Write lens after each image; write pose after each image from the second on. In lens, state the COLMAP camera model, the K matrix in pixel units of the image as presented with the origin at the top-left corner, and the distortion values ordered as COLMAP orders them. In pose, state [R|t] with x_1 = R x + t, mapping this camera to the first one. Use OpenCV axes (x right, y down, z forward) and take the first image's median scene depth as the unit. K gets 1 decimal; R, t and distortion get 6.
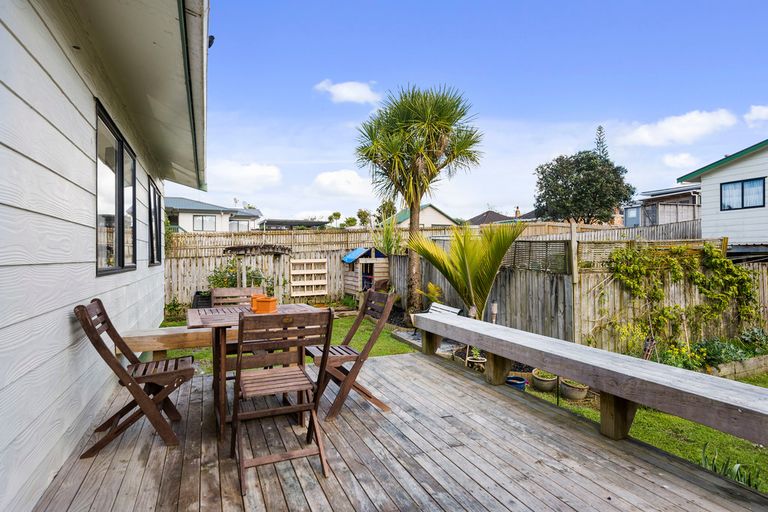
lens RADIAL K [[436.6, 0, 384.0], [0, 436.6, 256.0], [0, 0, 1]] dist [0.028522, -0.000677]
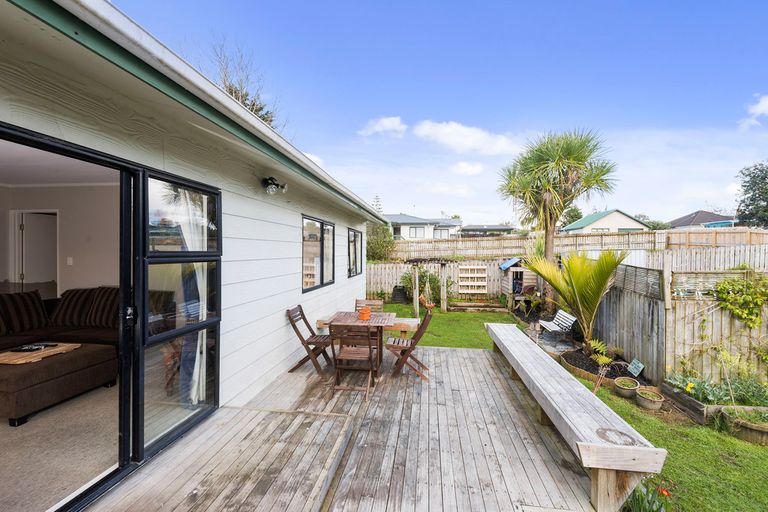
lens RADIAL K [[348.3, 0, 381.8], [0, 348.3, 255.8], [0, 0, 1]] dist [0.027718, -0.019028]
pose [[0.868817, 0.021011, -0.494687, 0.203552], [-0.015411, 0.999763, 0.015397, -0.063727], [0.494893, -0.005753, 0.868935, -0.119358]]
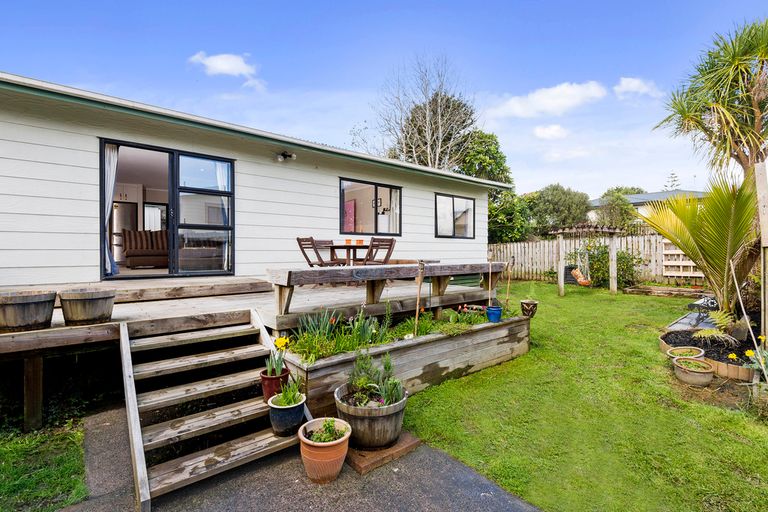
lens RADIAL K [[348.3, 0, 381.8], [0, 348.3, 255.8], [0, 0, 1]] dist [0.027718, -0.019028]
pose [[0.308704, 0.017279, -0.951001, 0.650103], [-0.002573, 0.999846, 0.017332, 0.058434], [0.951155, -0.002903, 0.308701, 0.192818]]
